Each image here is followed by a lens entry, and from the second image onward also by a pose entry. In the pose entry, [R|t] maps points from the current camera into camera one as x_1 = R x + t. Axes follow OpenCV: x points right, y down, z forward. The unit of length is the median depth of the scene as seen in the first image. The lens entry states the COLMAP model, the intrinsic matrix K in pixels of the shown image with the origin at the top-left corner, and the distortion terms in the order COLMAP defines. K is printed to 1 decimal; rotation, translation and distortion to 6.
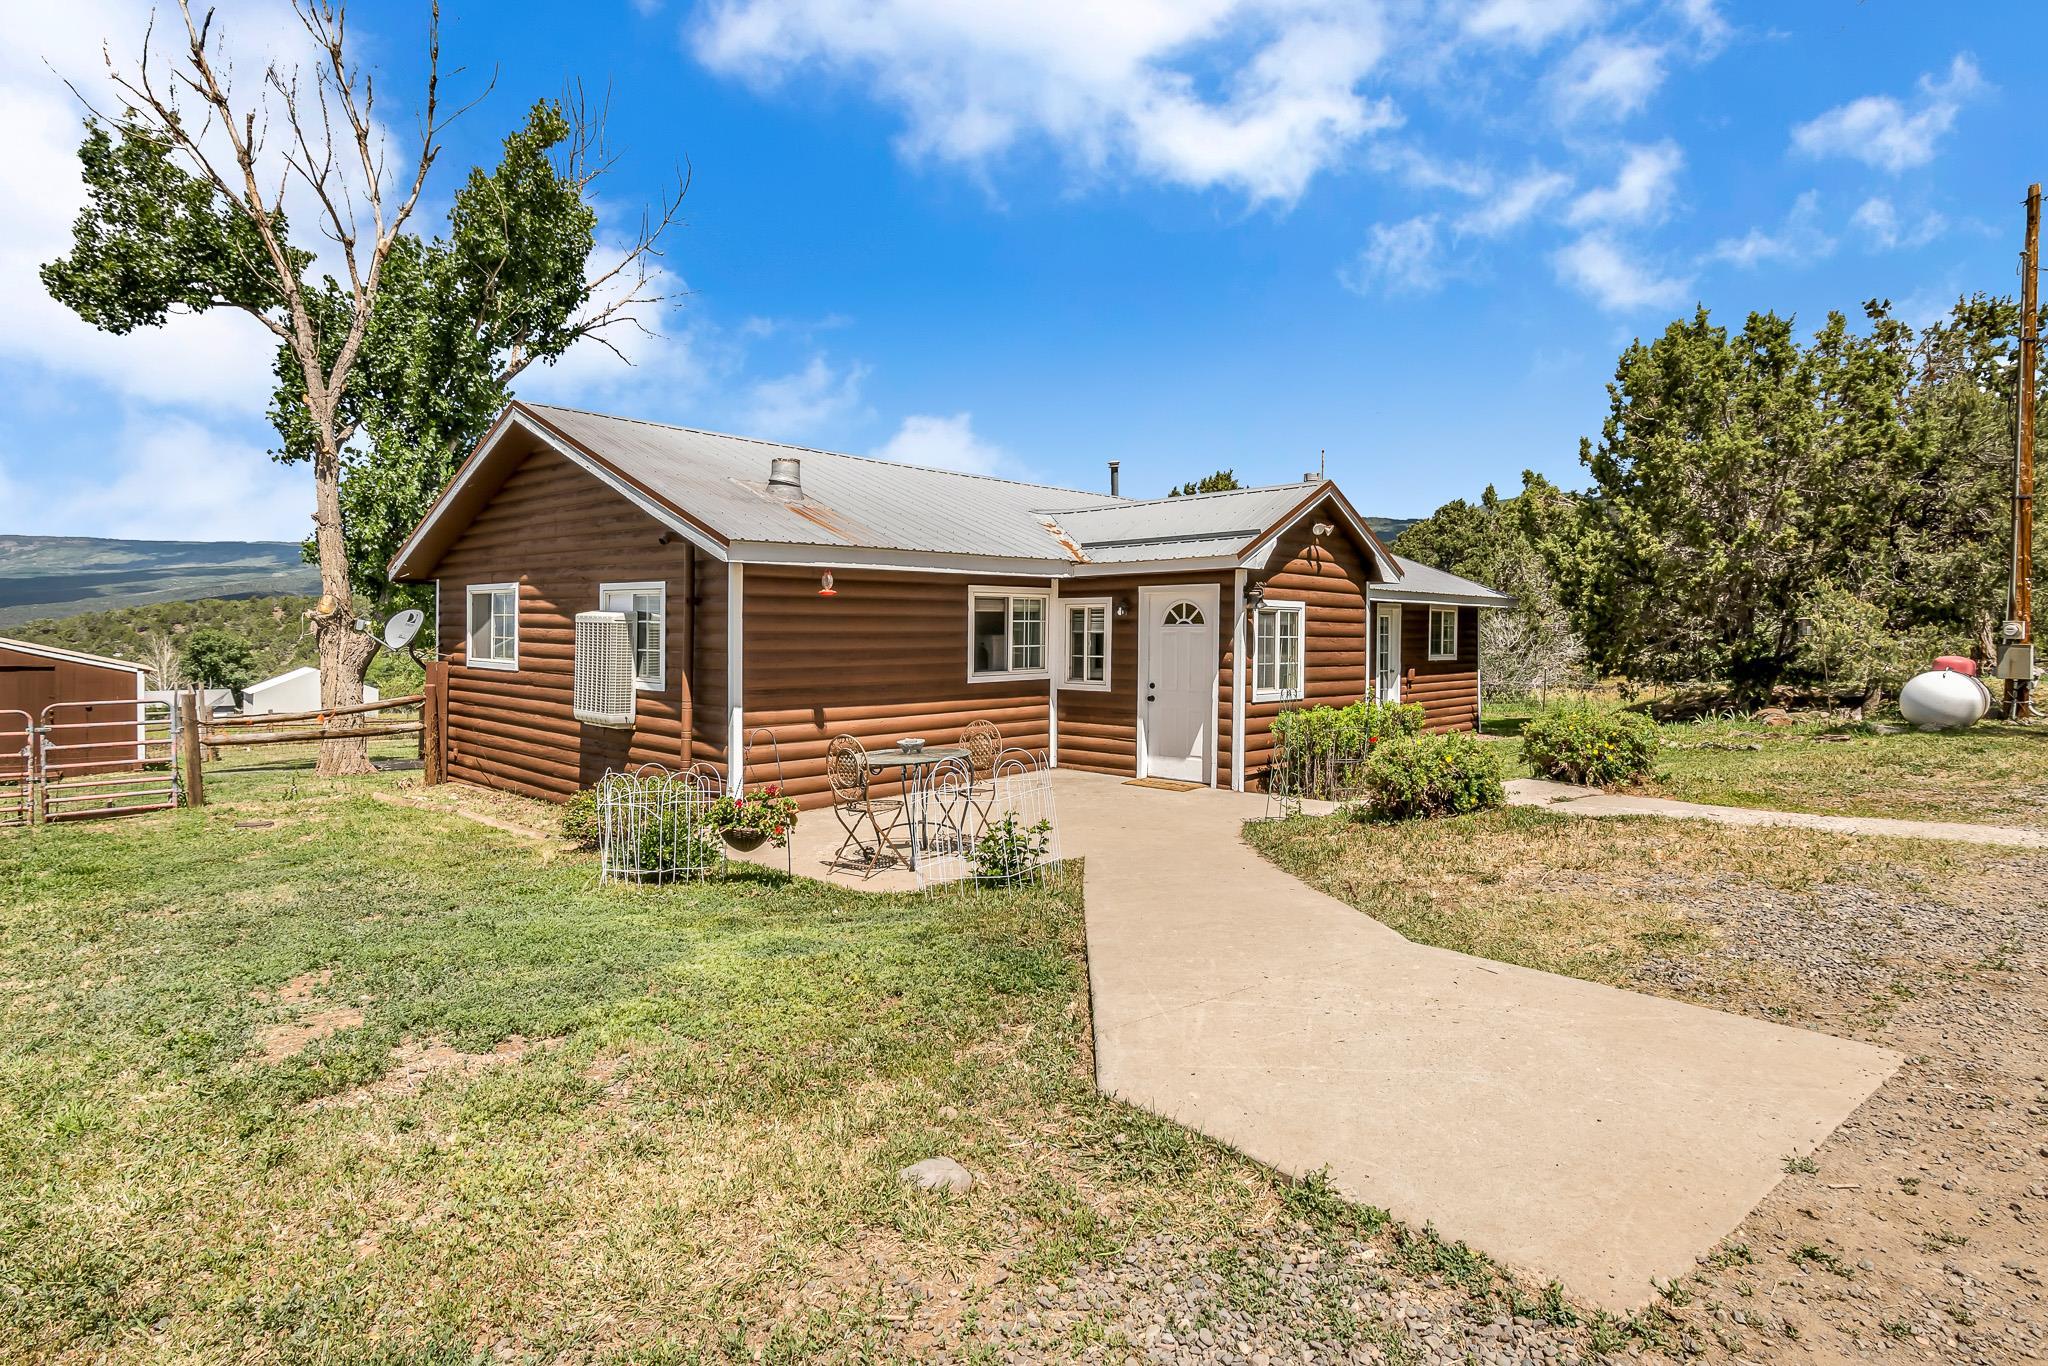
lens RADIAL K [[1081.4, 0, 1021.1], [0, 1081.4, 642.9], [0, 0, 1]] dist [-0.002376, -0.000102]
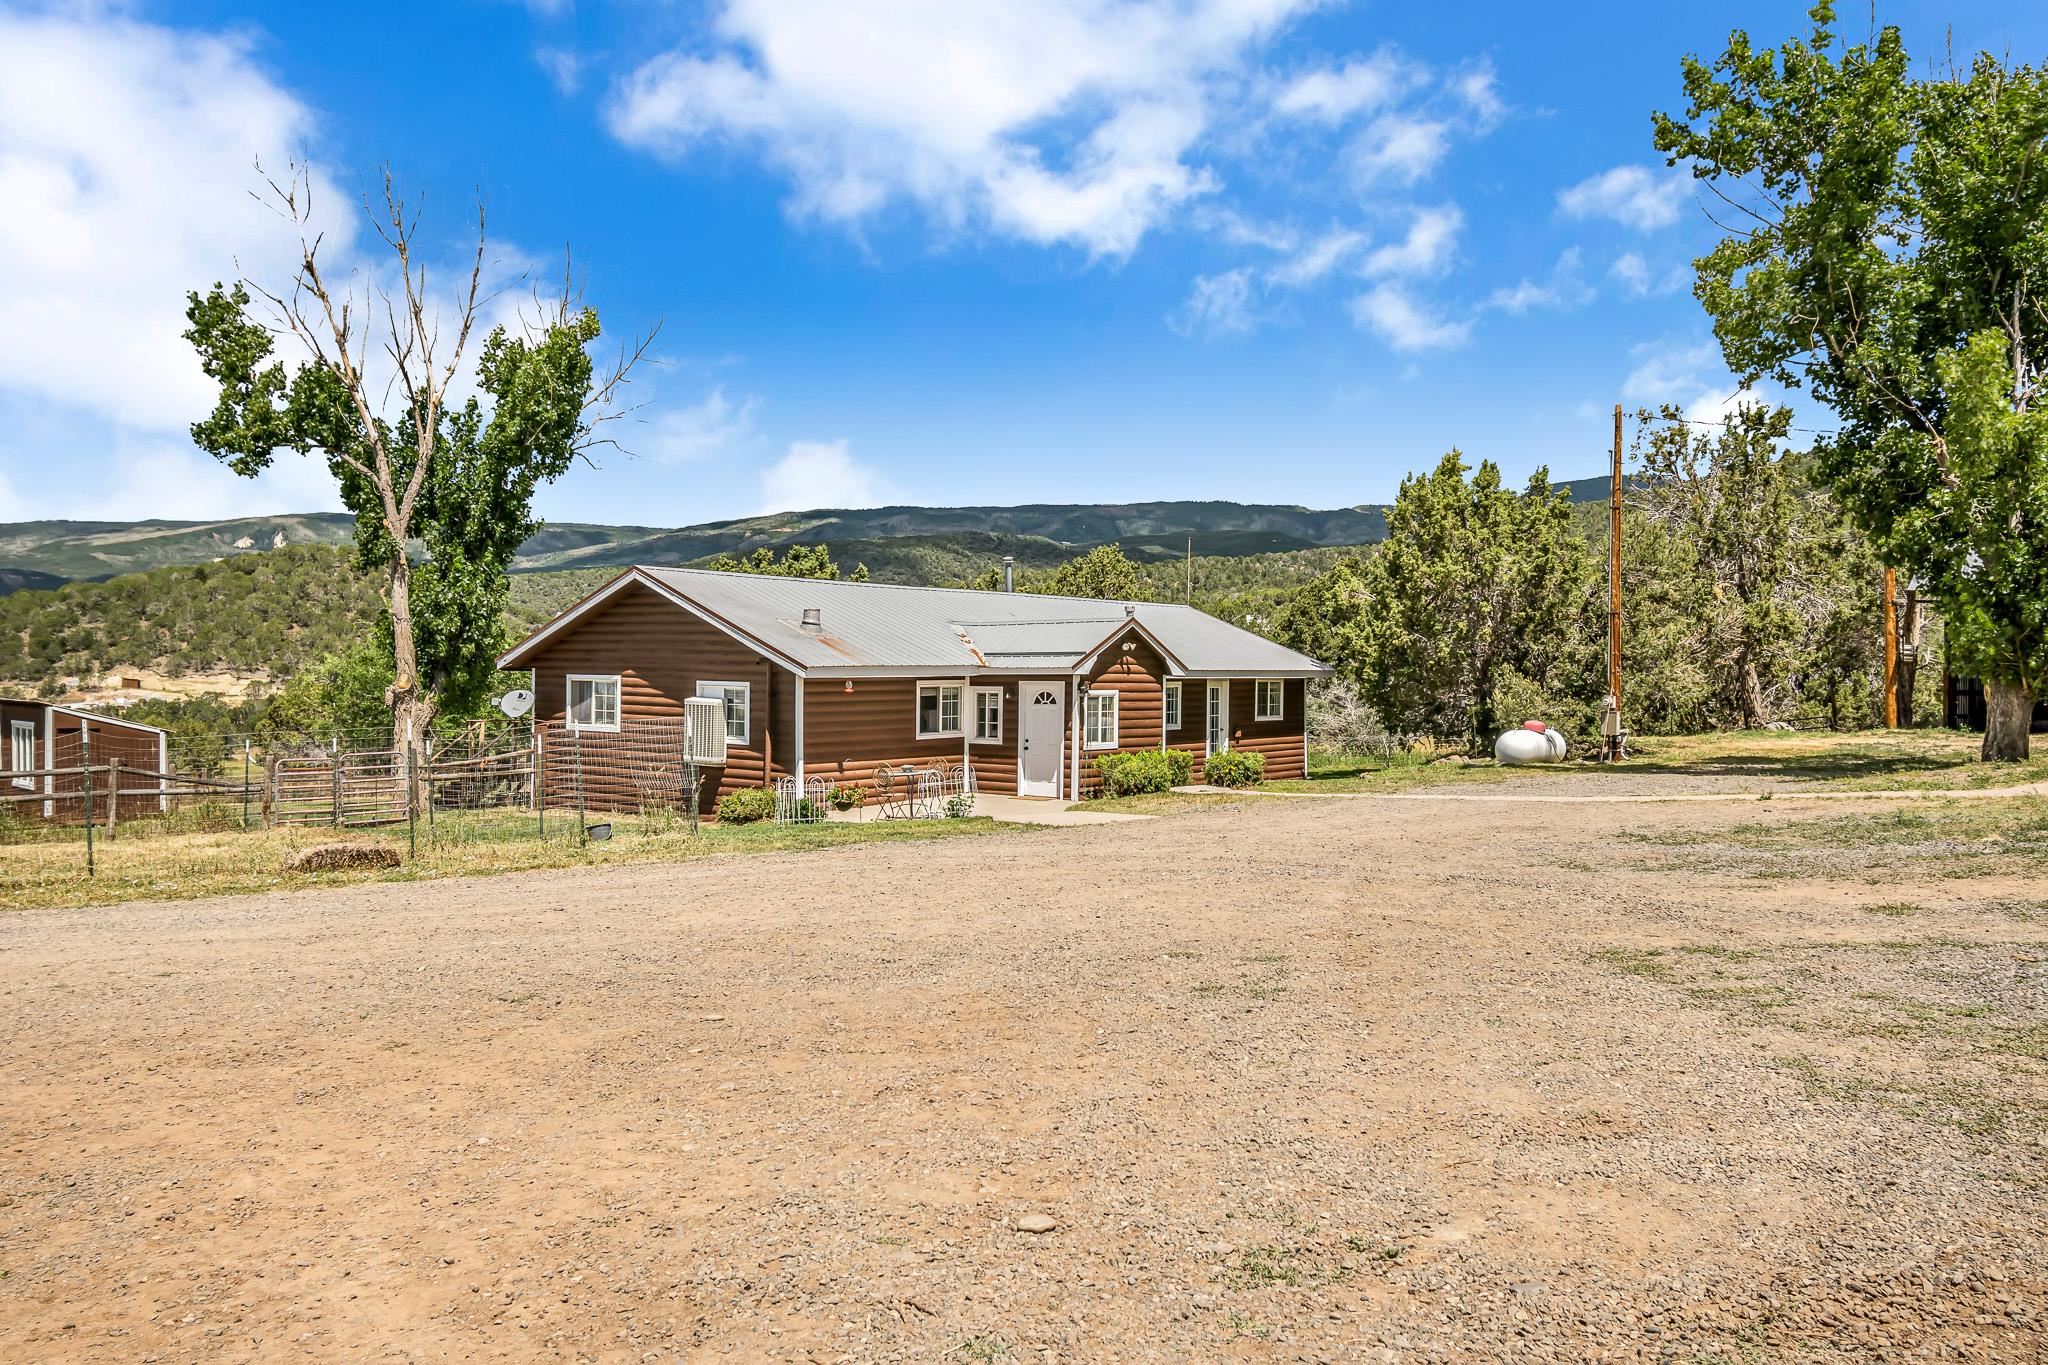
lens RADIAL K [[1553.5, 0, 1024.0], [0, 1553.5, 682.5], [0, 0, 1]] dist [-0.007286, -0.000817]
pose [[0.995877, 0.000010, 0.090712, -0.097055], [0.000022, 1.000000, -0.000344, -0.047747], [-0.090712, 0.000344, 0.995877, -1.338417]]
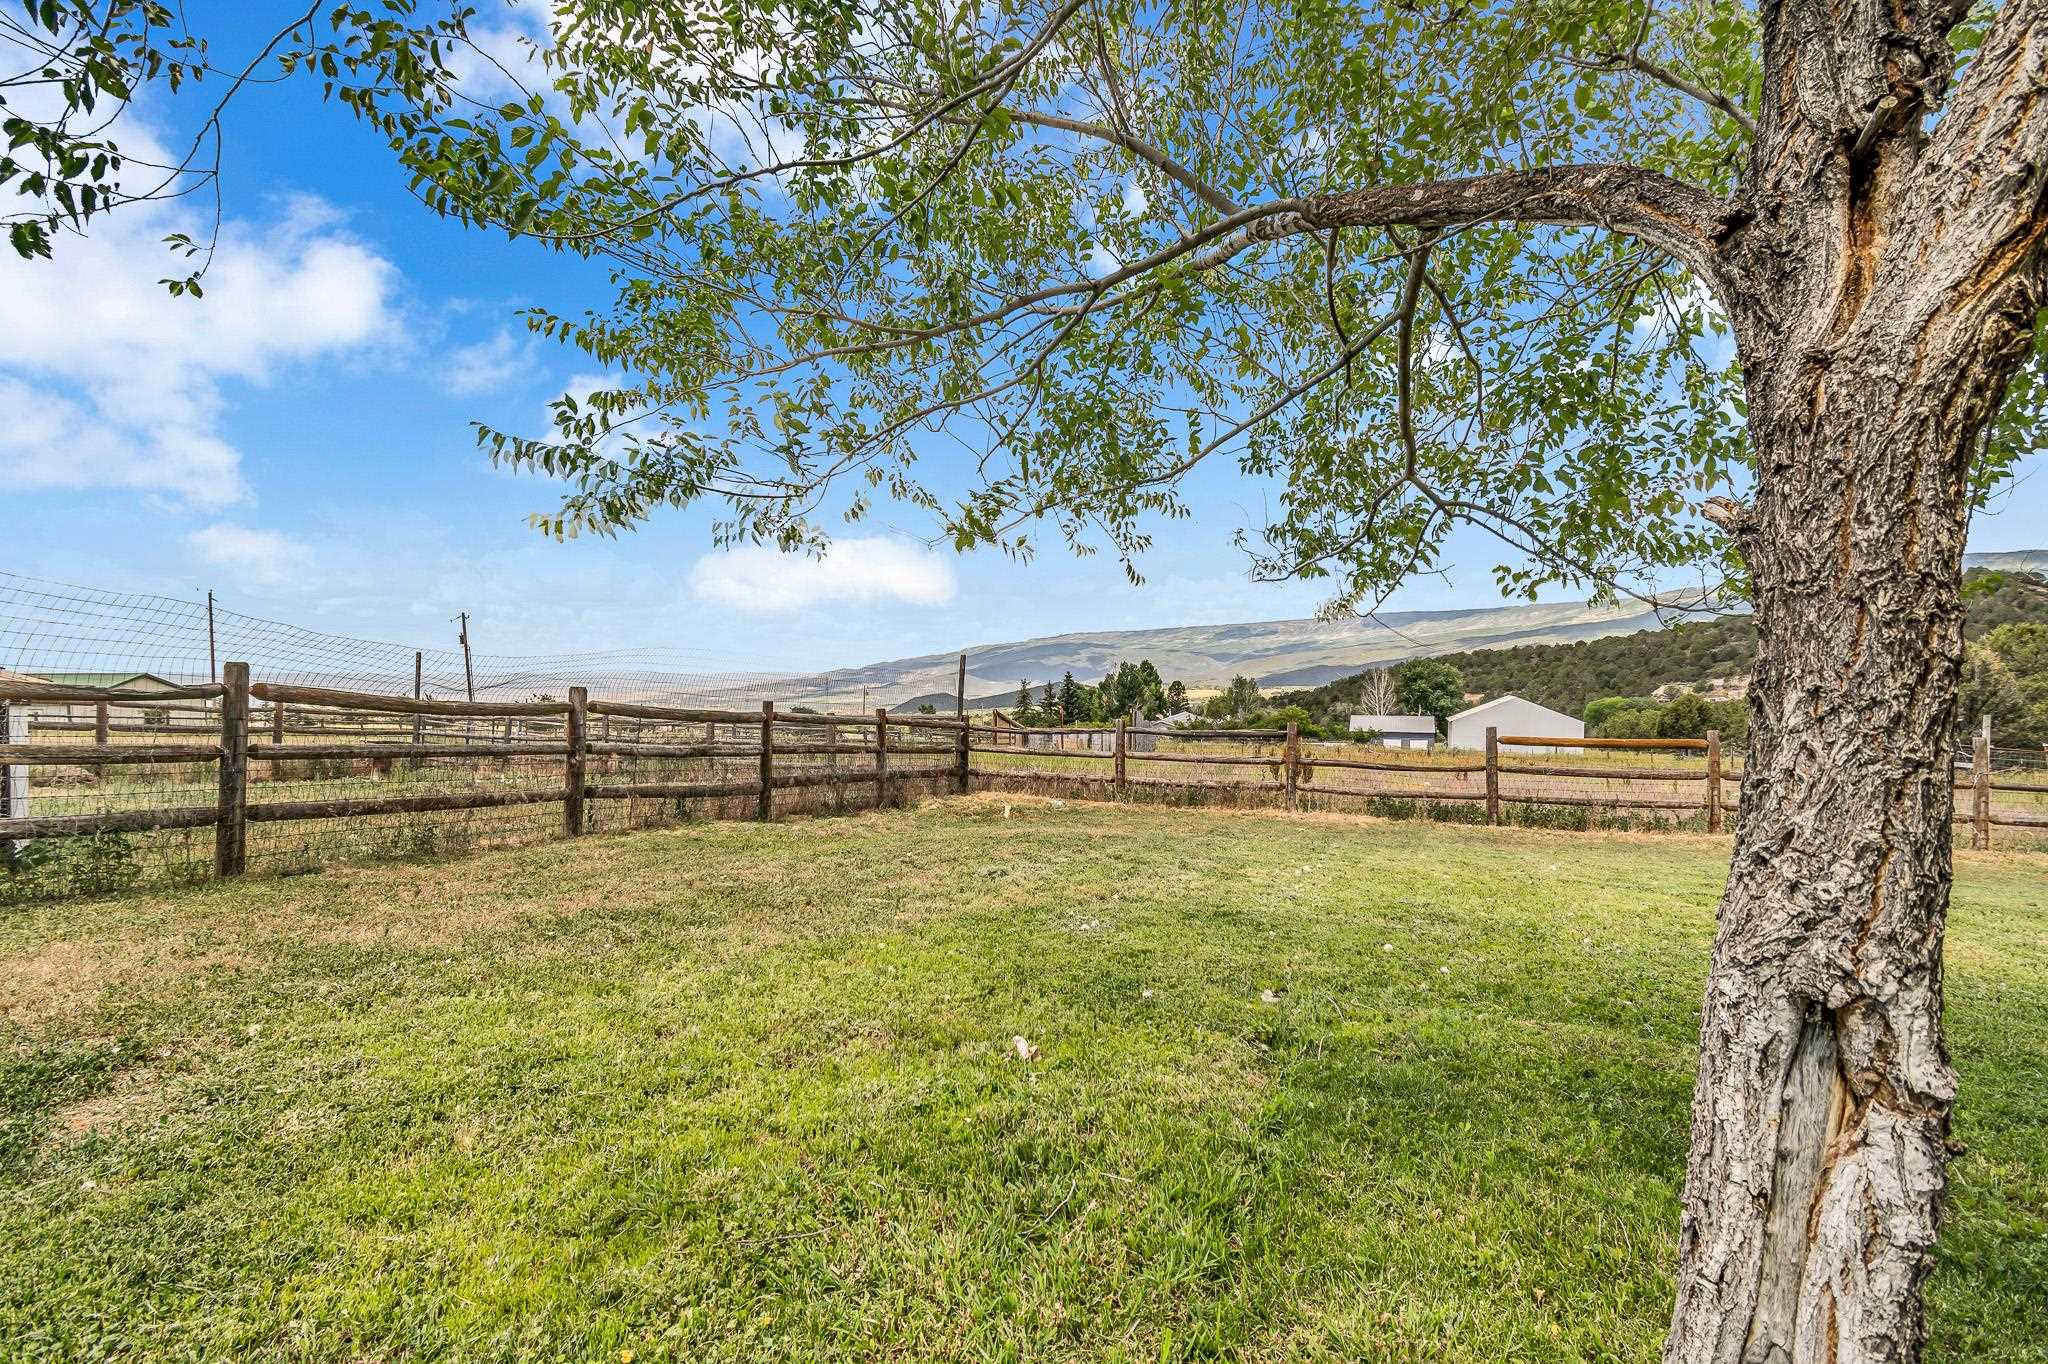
lens RADIAL K [[925.7, 0, 1011.9], [0, 925.7, 682.4], [0, 0, 1]] dist [0.002654, -0.000606]
pose [[0.431604, -0.001727, -0.902061, -1.165169], [-0.002389, 0.999992, -0.003058, 0.145496], [0.902060, 0.003475, 0.431597, 2.562396]]
